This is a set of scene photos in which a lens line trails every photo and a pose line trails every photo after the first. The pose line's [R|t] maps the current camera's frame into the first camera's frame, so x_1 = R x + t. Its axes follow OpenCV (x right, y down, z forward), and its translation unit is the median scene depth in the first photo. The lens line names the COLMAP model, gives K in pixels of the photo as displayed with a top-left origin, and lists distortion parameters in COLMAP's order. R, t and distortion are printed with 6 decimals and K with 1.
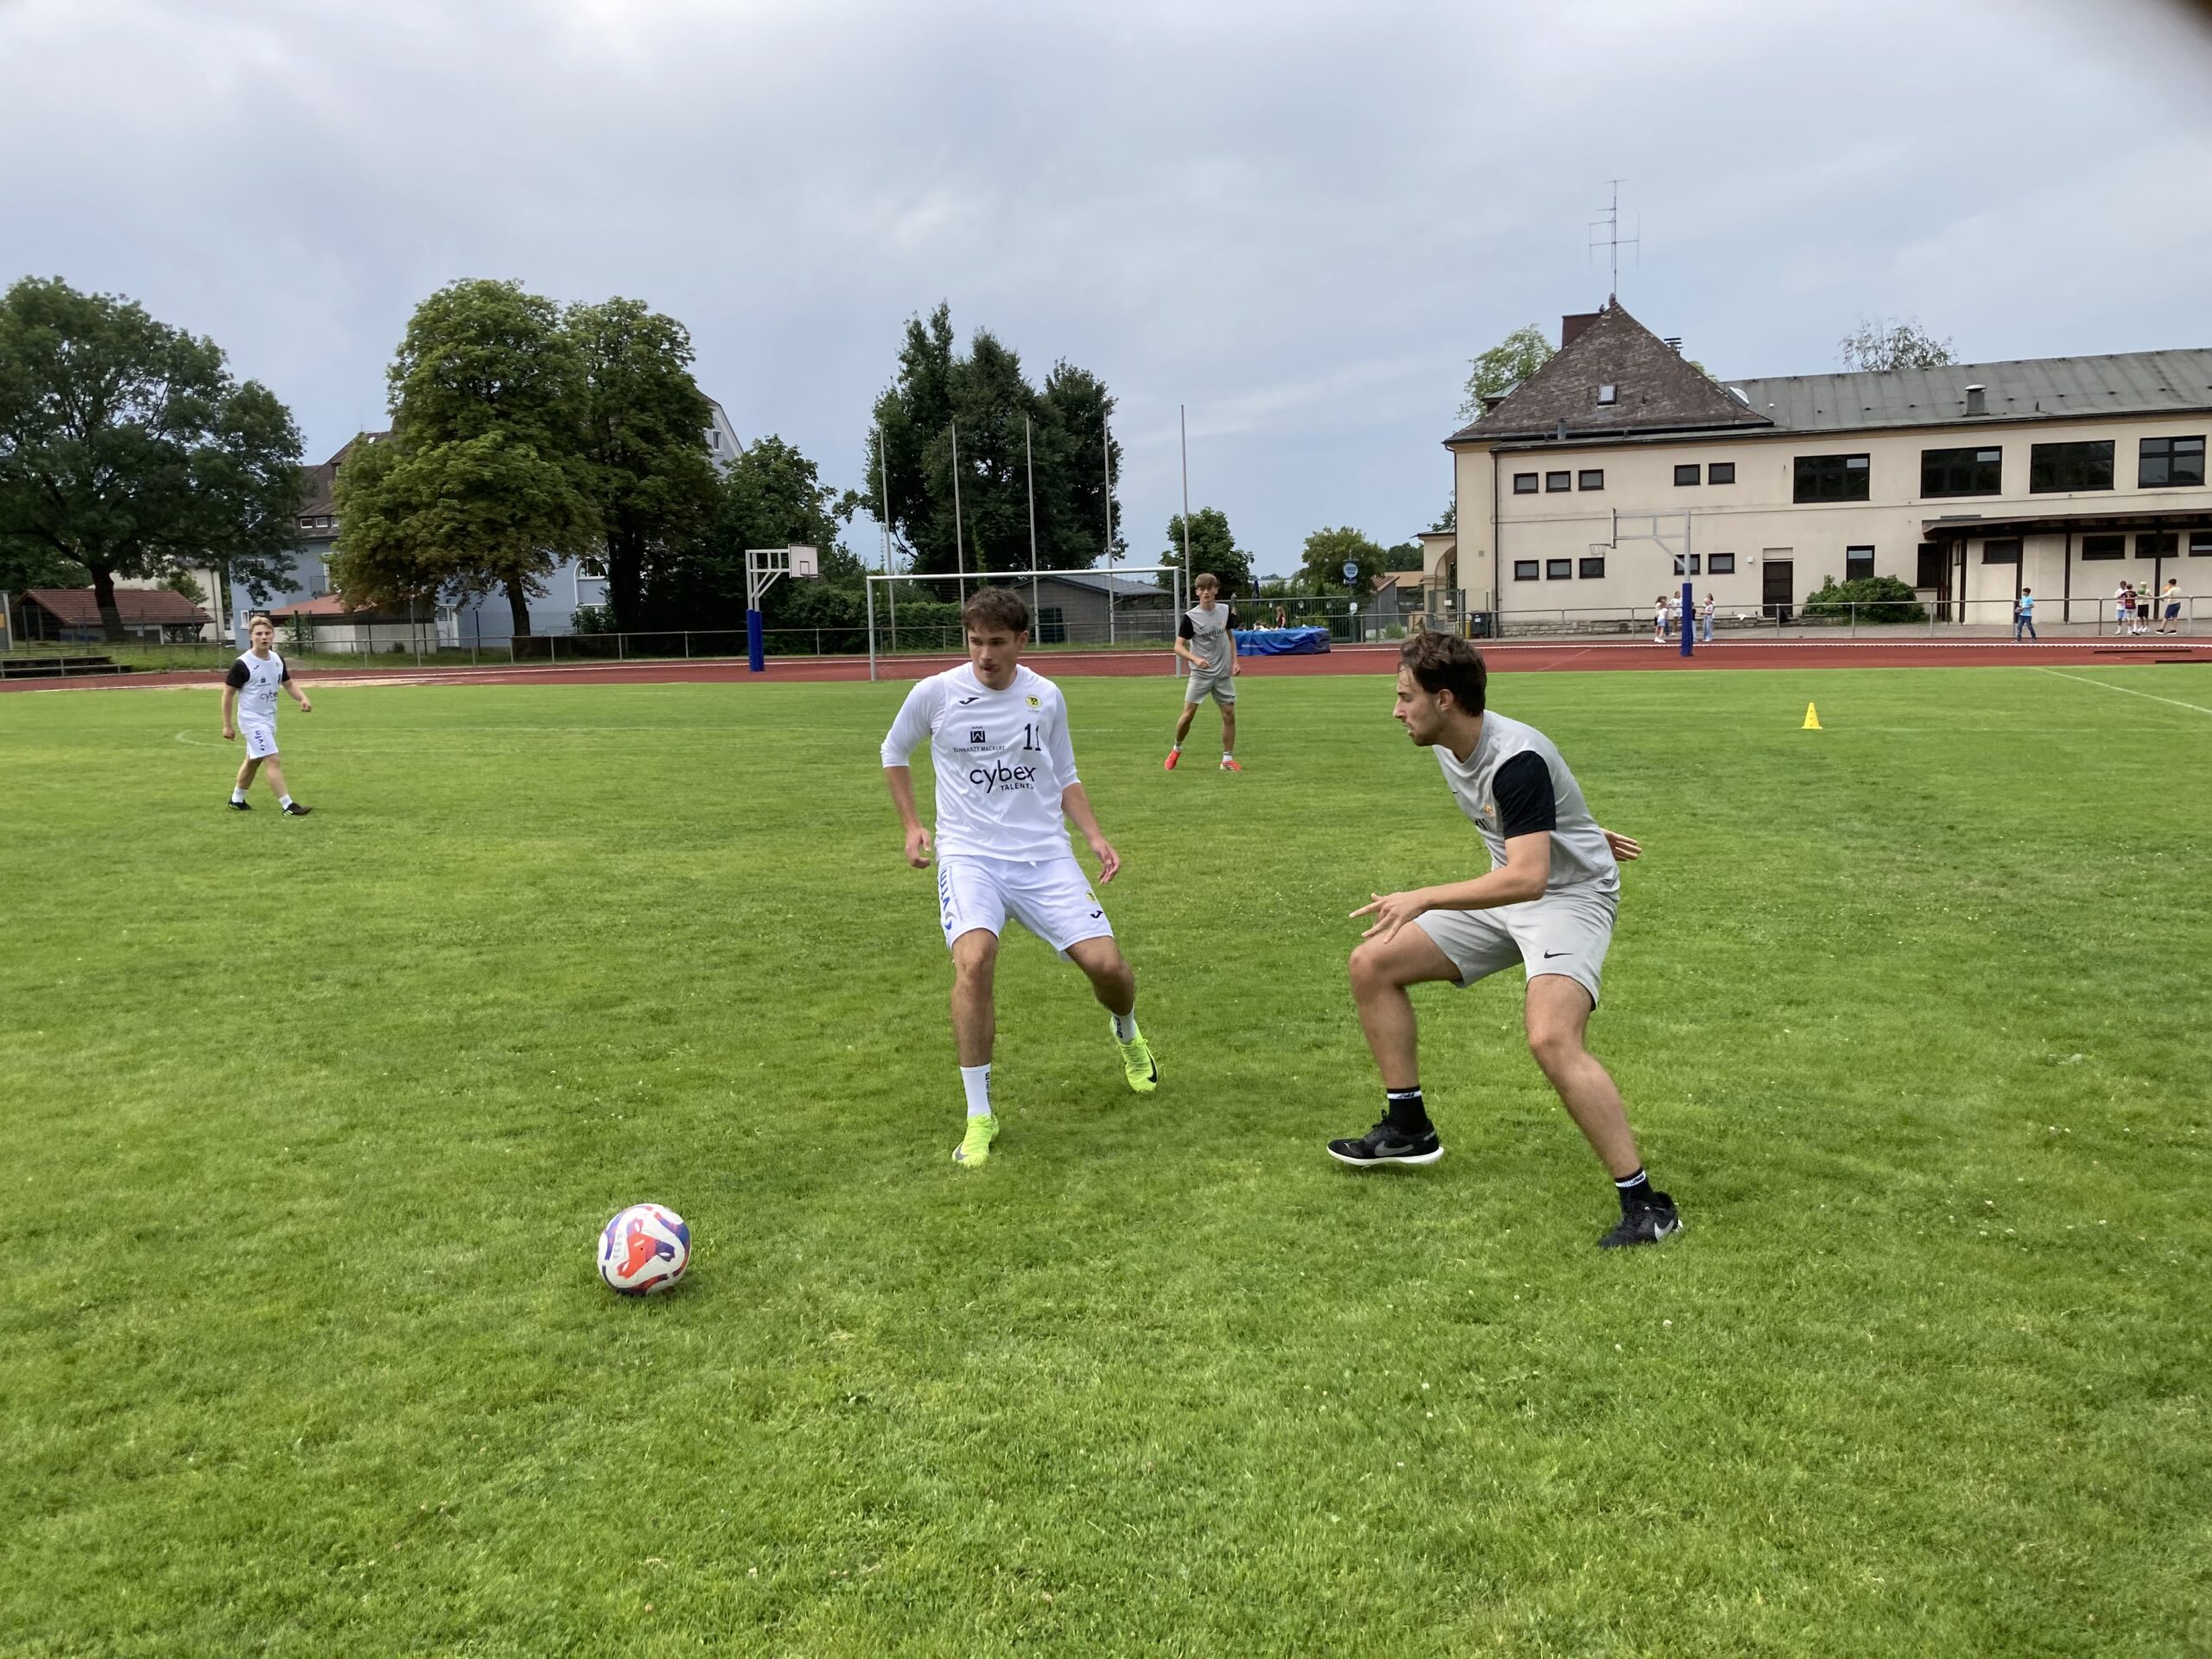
lens RADIAL K [[1777.7, 0, 1106.0], [0, 1777.7, 829.5], [0, 0, 1]] dist [0.095030, -0.162755]
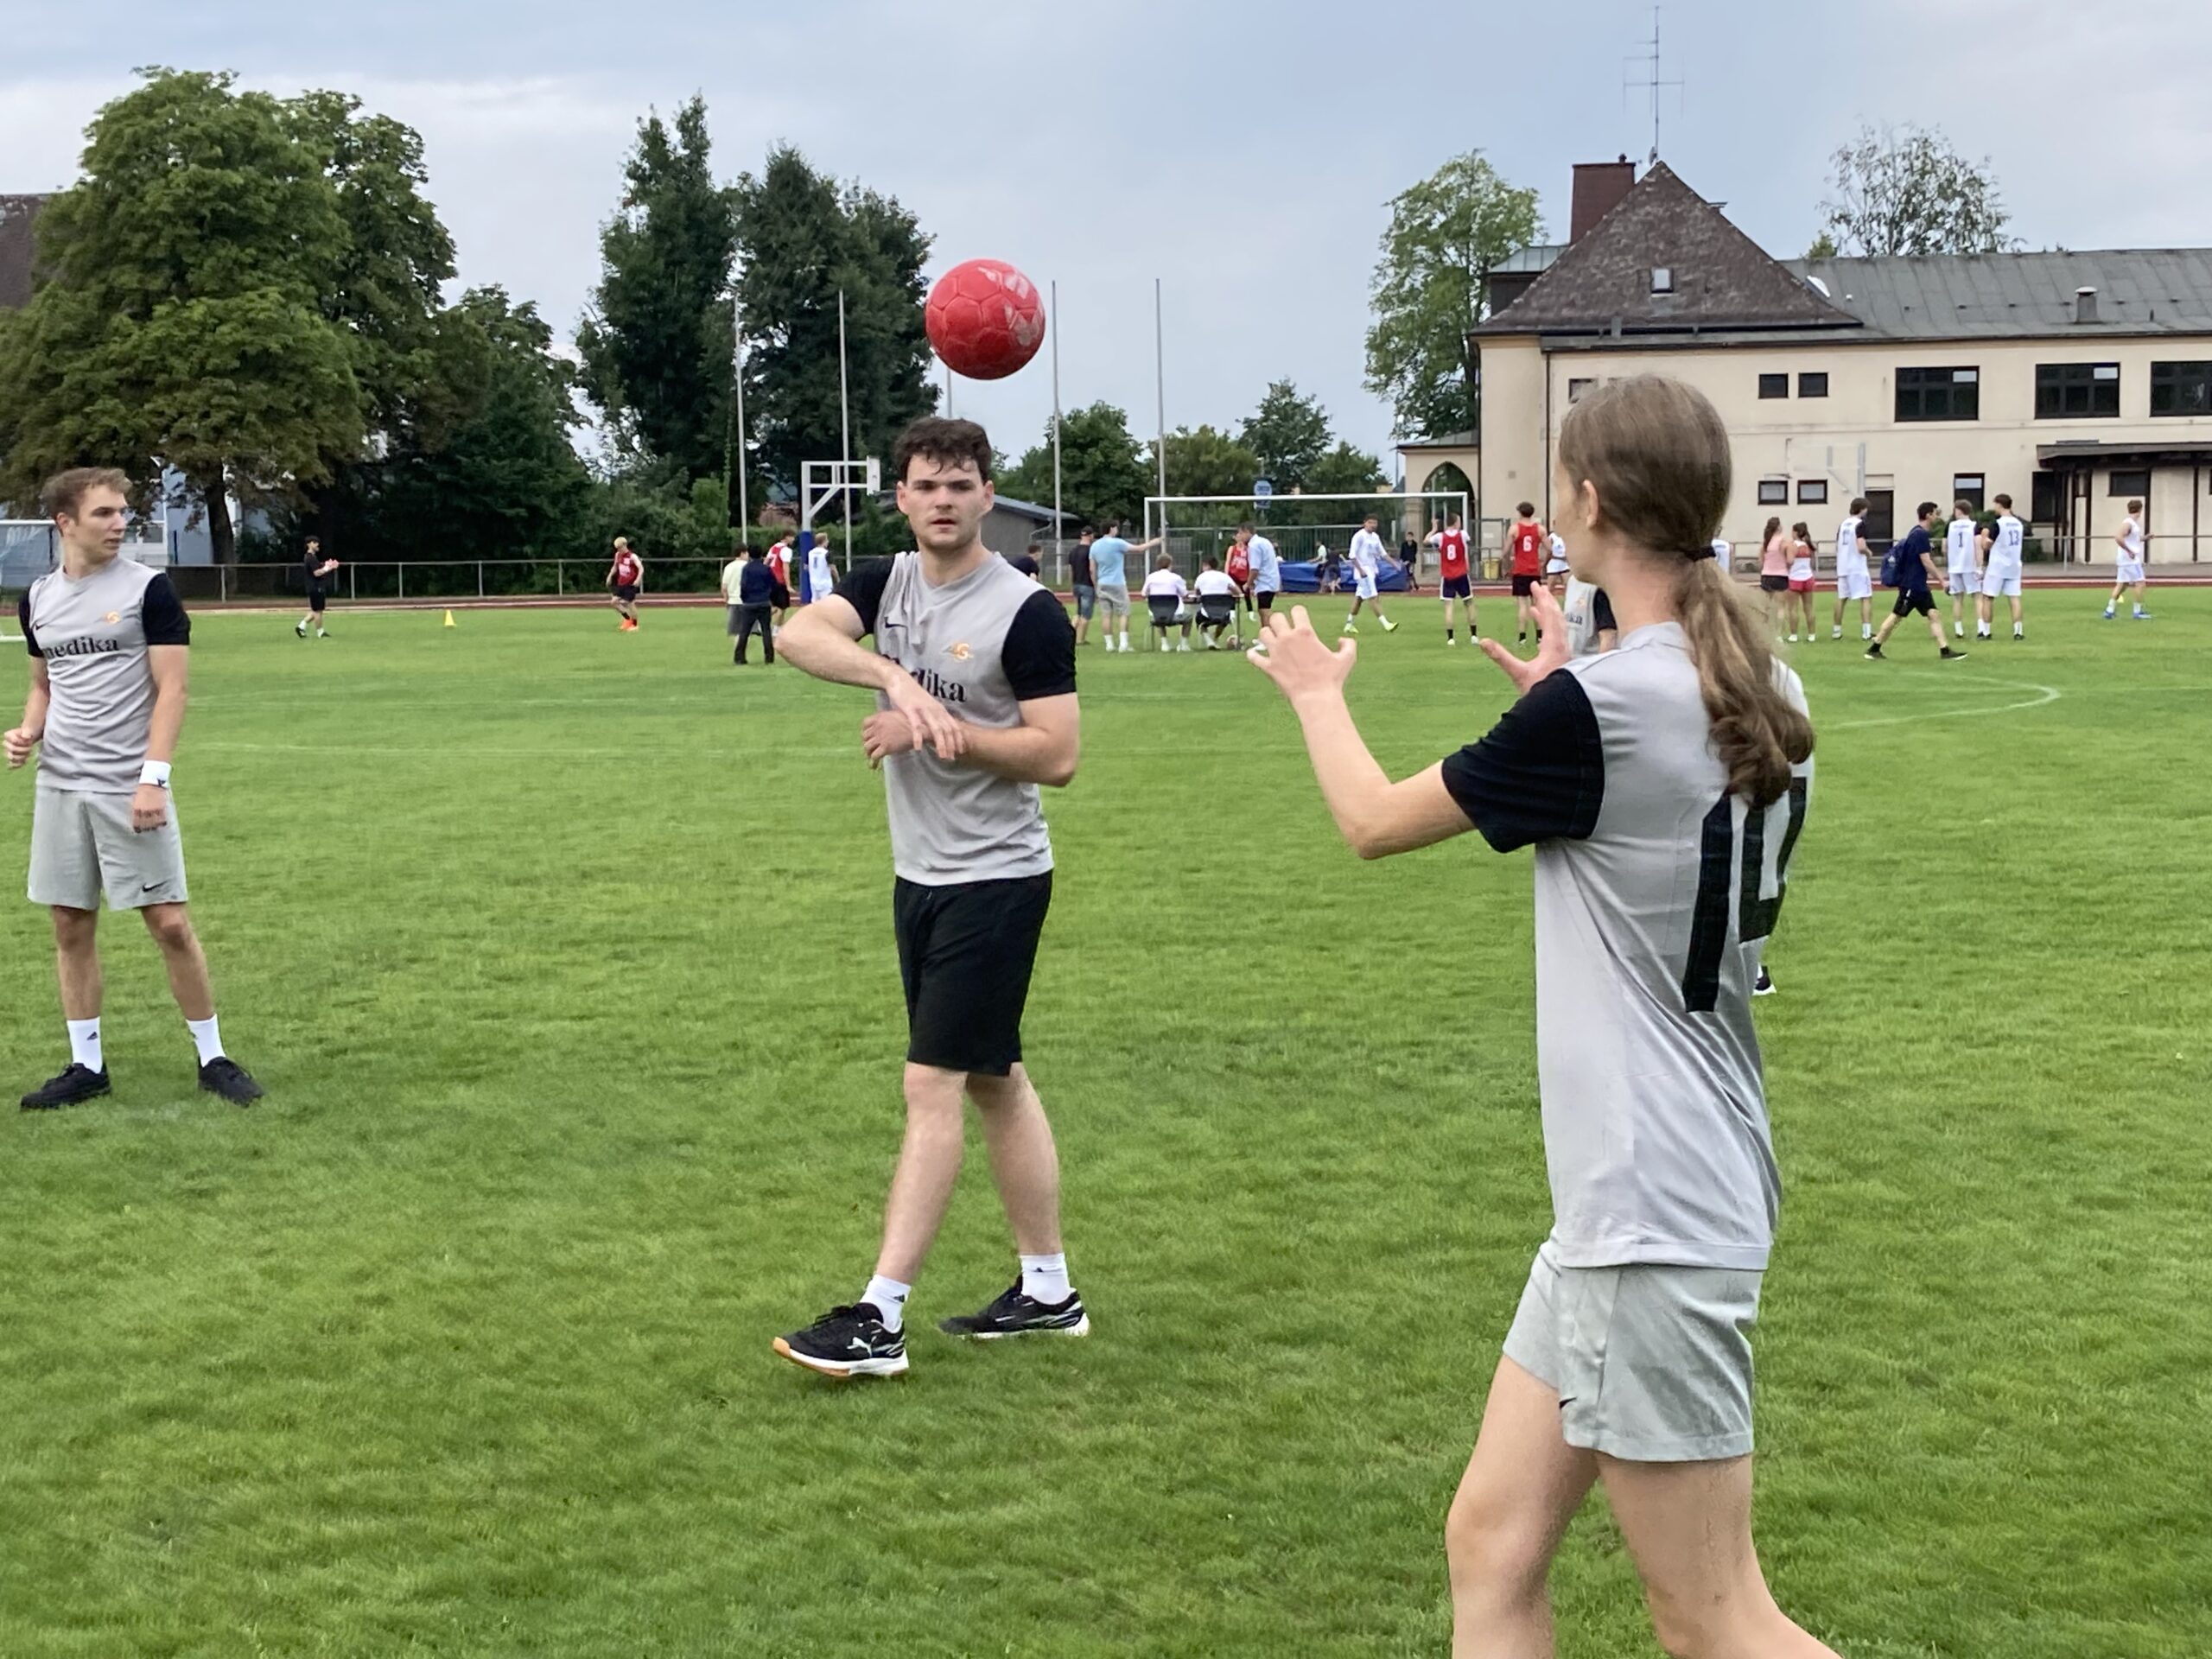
lens RADIAL K [[3878.8, 0, 1104.2], [0, 3878.8, 913.1], [0, 0, 1]] dist [0.321156, -1.655094]
pose [[0.969131, -0.011585, 0.246275, -0.413937], [0.019610, 0.999353, -0.030160, 0.093074], [-0.245766, 0.034058, 0.968731, -0.656350]]
